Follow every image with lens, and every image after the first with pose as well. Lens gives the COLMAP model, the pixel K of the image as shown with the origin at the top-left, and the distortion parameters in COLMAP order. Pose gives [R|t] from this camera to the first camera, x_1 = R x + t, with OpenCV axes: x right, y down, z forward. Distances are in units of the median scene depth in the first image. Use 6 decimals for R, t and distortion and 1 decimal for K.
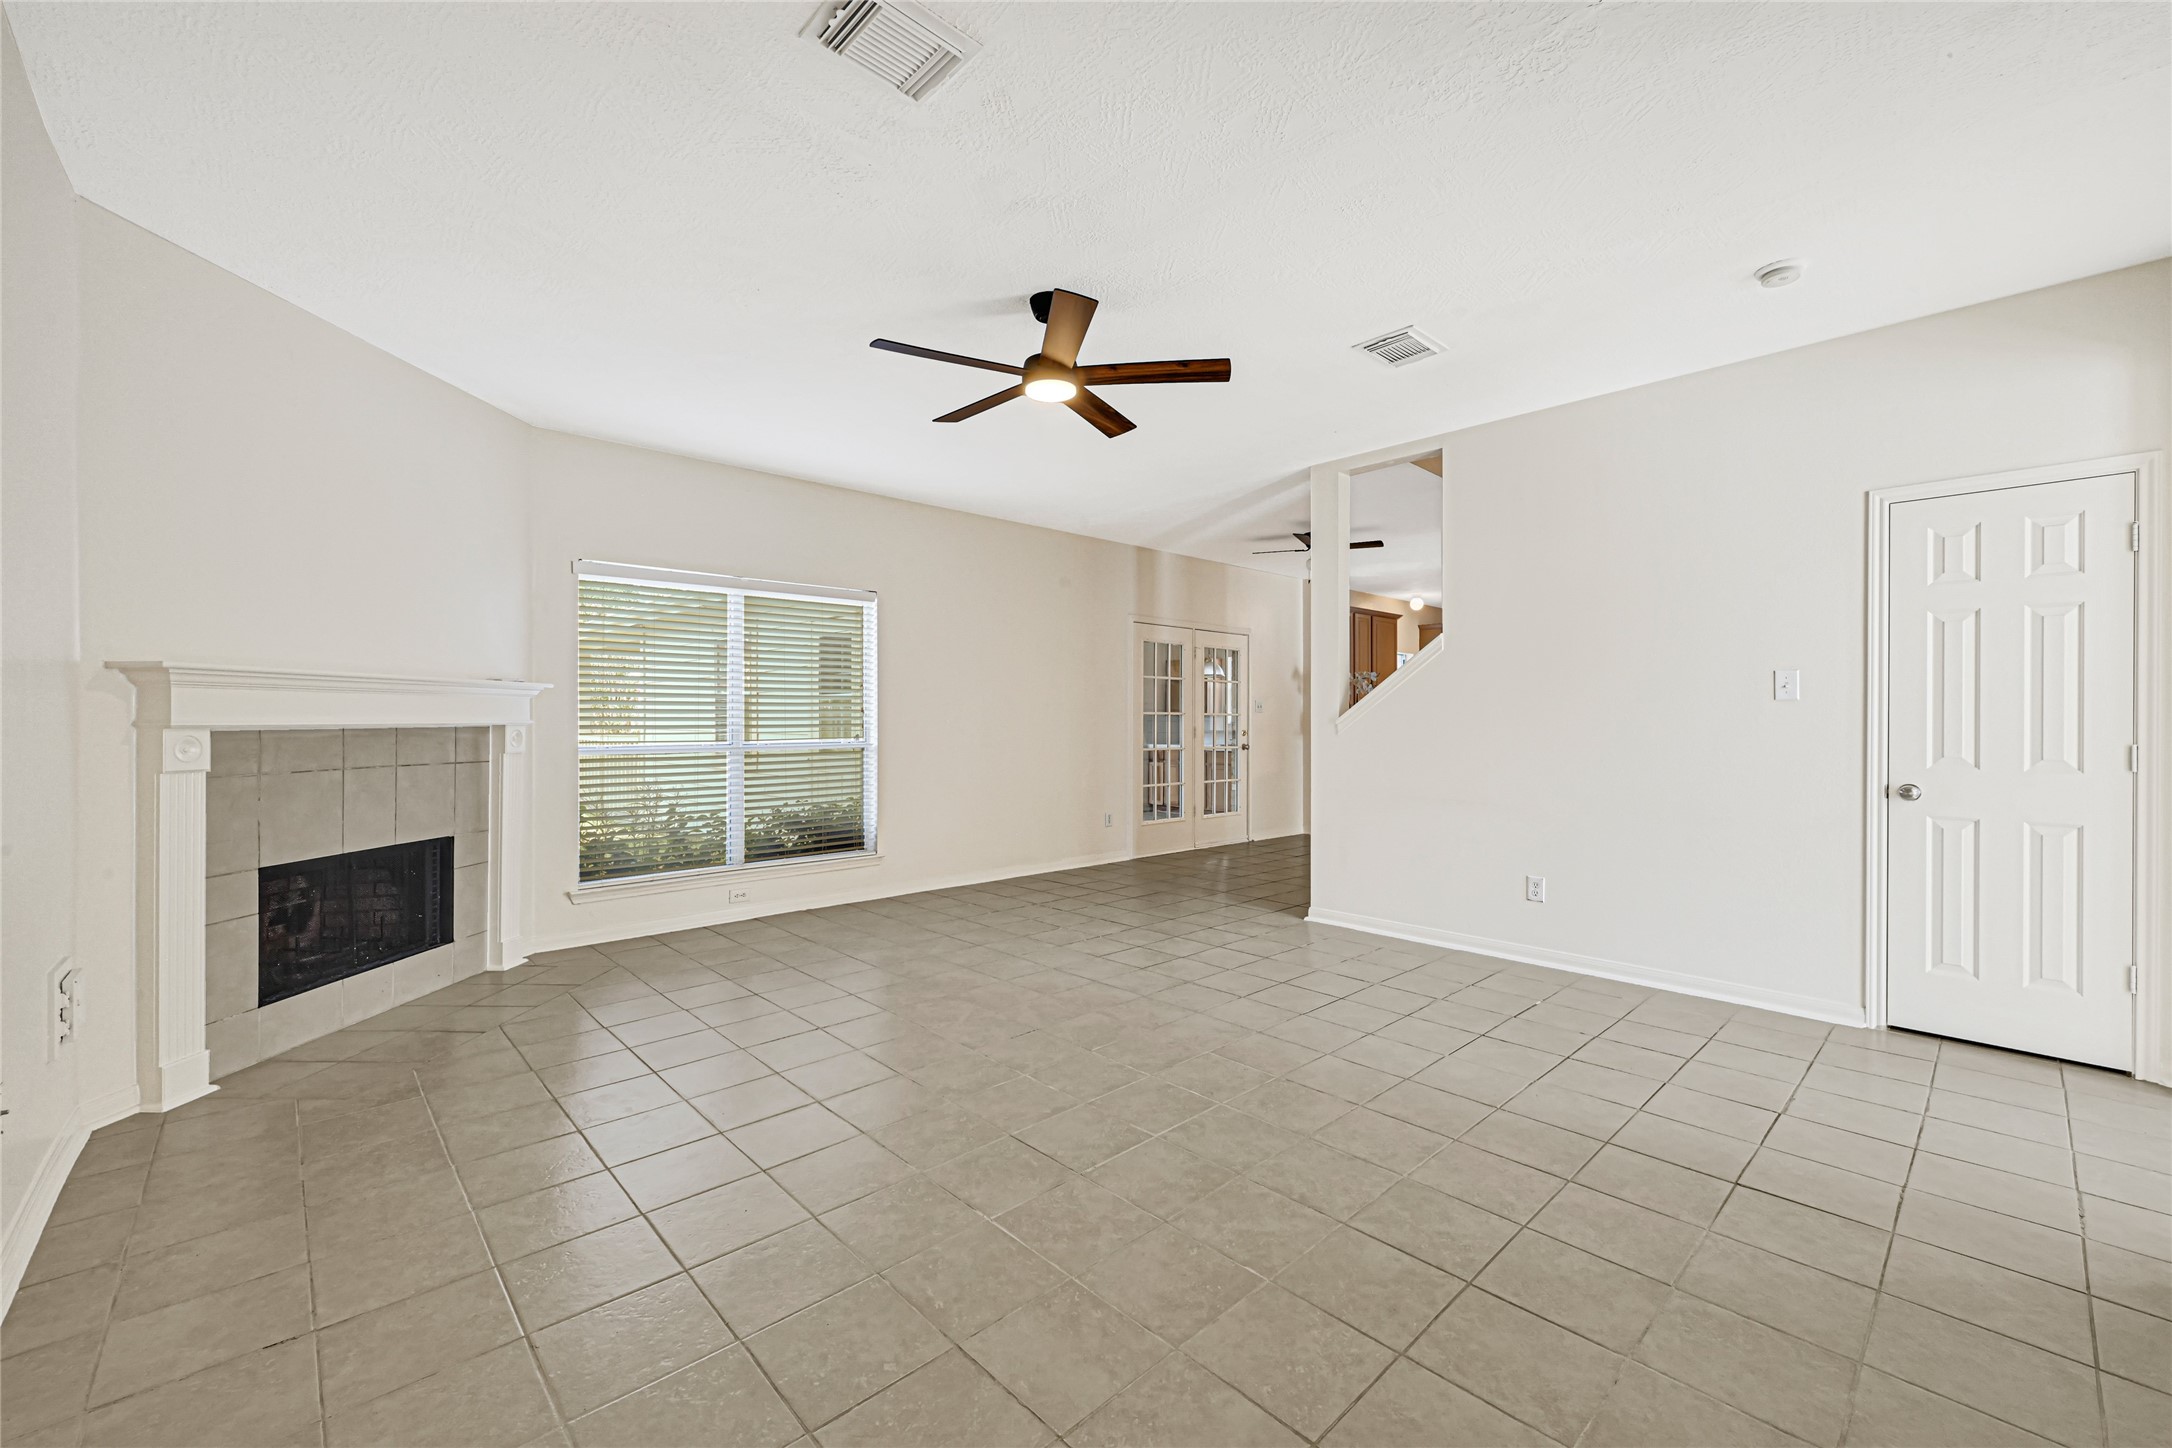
lens RADIAL K [[880.6, 0, 1083.0], [0, 880.6, 721.8], [0, 0, 1]] dist [-0.002943, -0.000250]
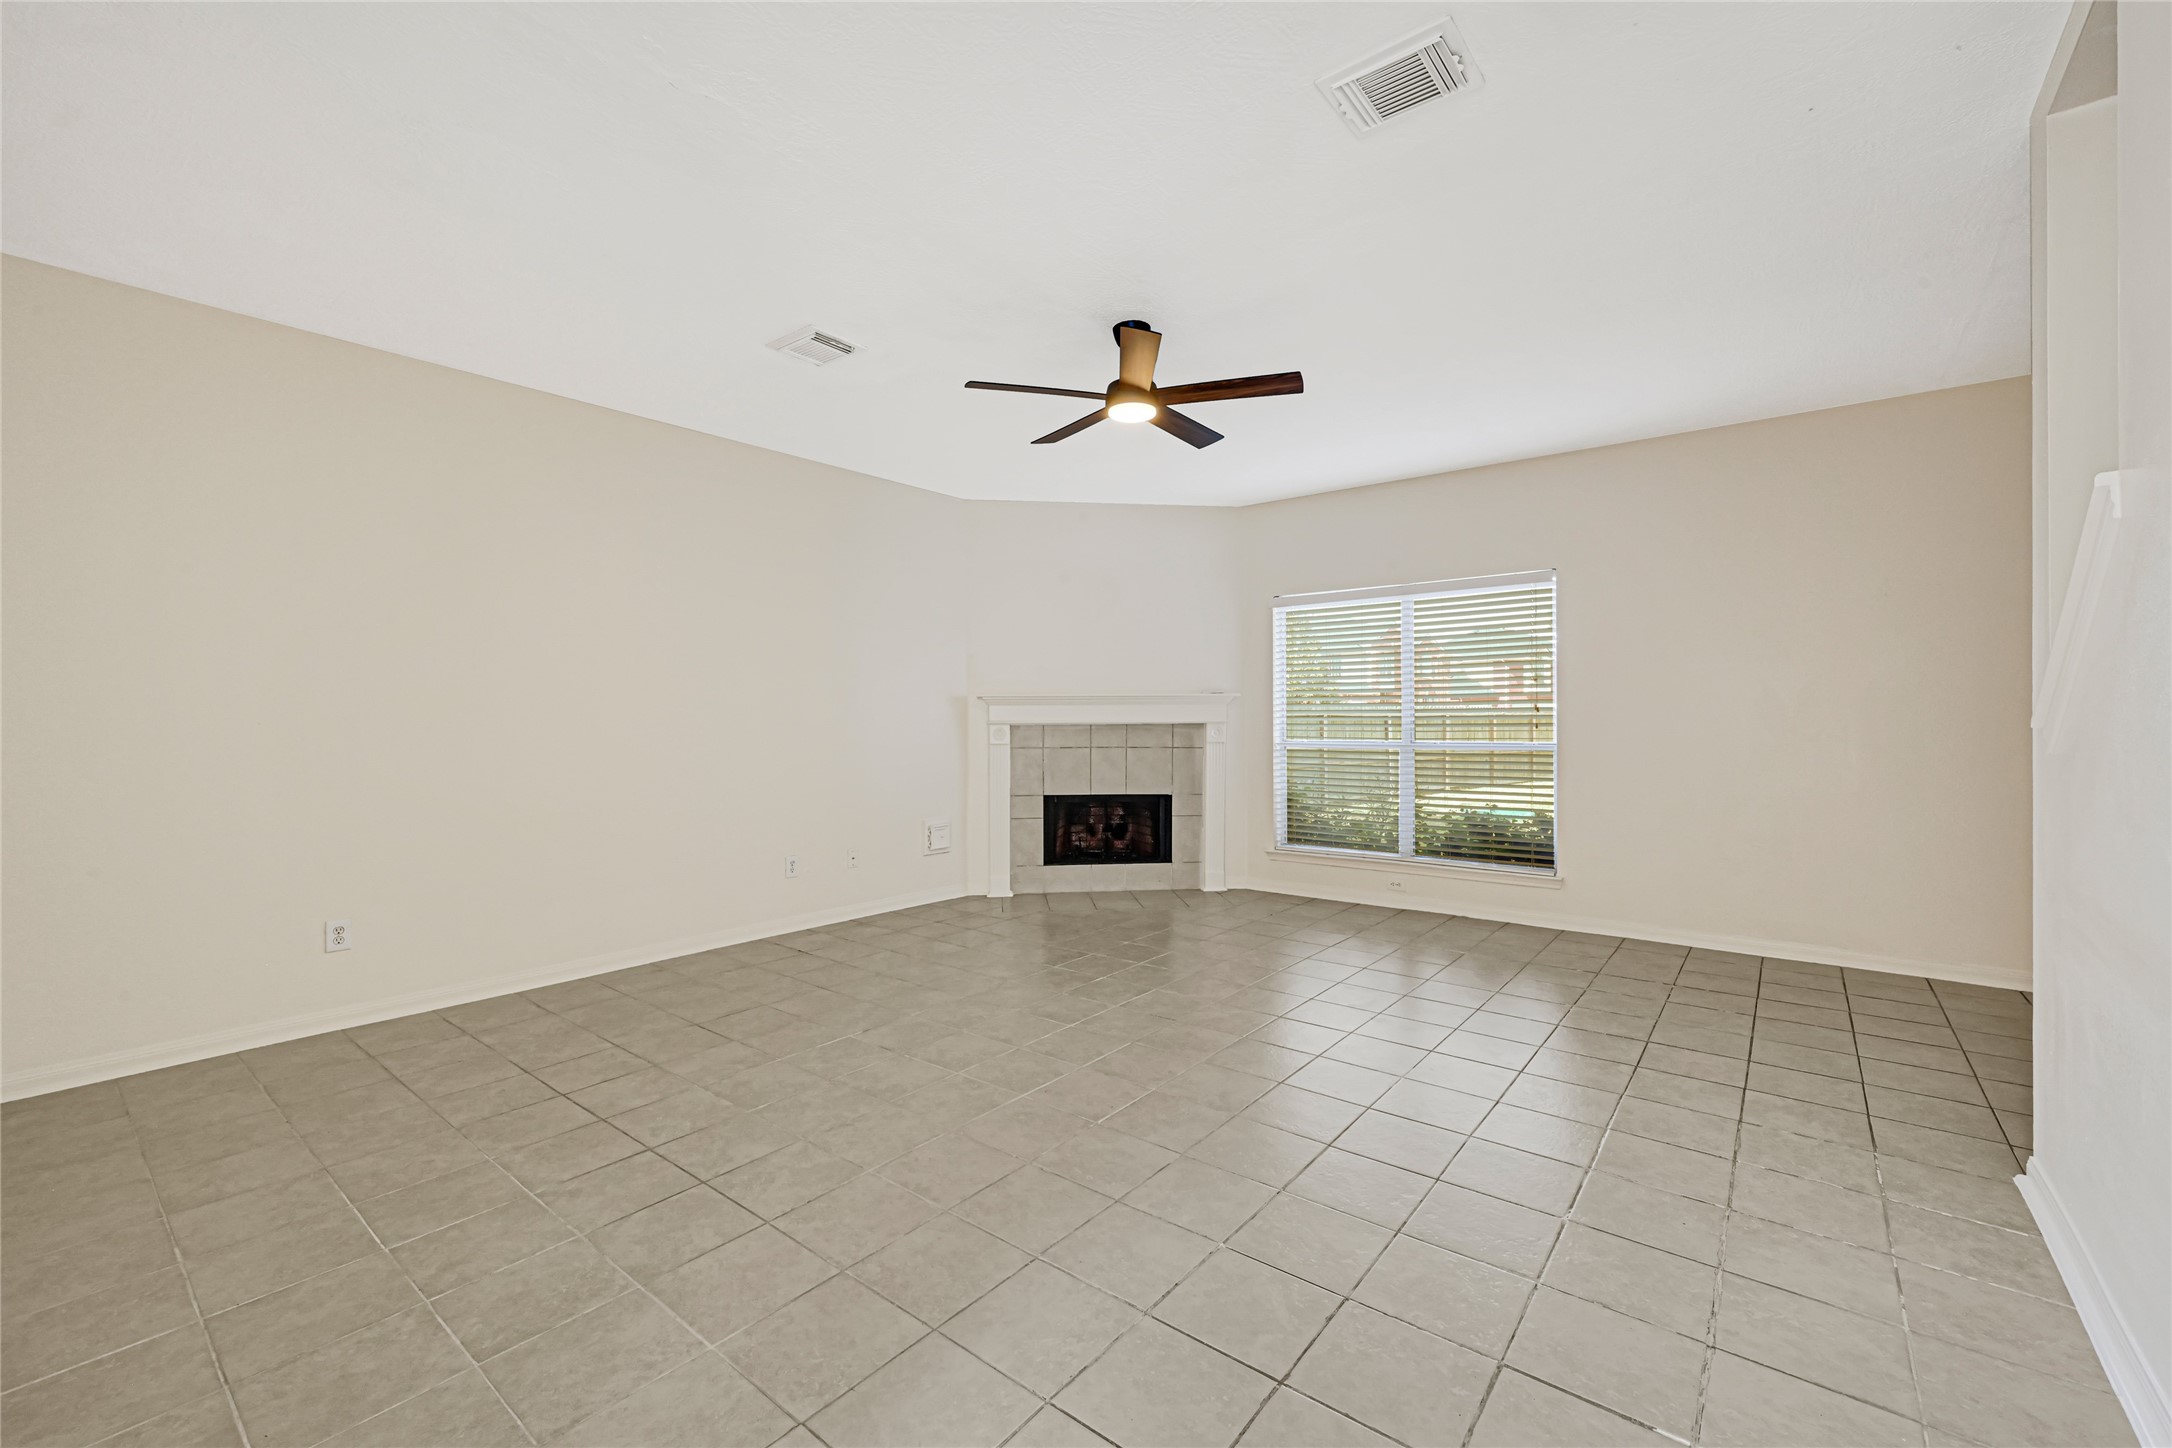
lens RADIAL K [[880.6, 0, 1084.0], [0, 880.6, 721.0], [0, 0, 1]] dist [-0.002943, -0.000250]
pose [[0.141985, 0.003175, -0.989864, 0.963482], [0.001980, 0.999992, 0.003492, -0.006341], [0.989867, -0.002456, 0.141978, 0.752863]]
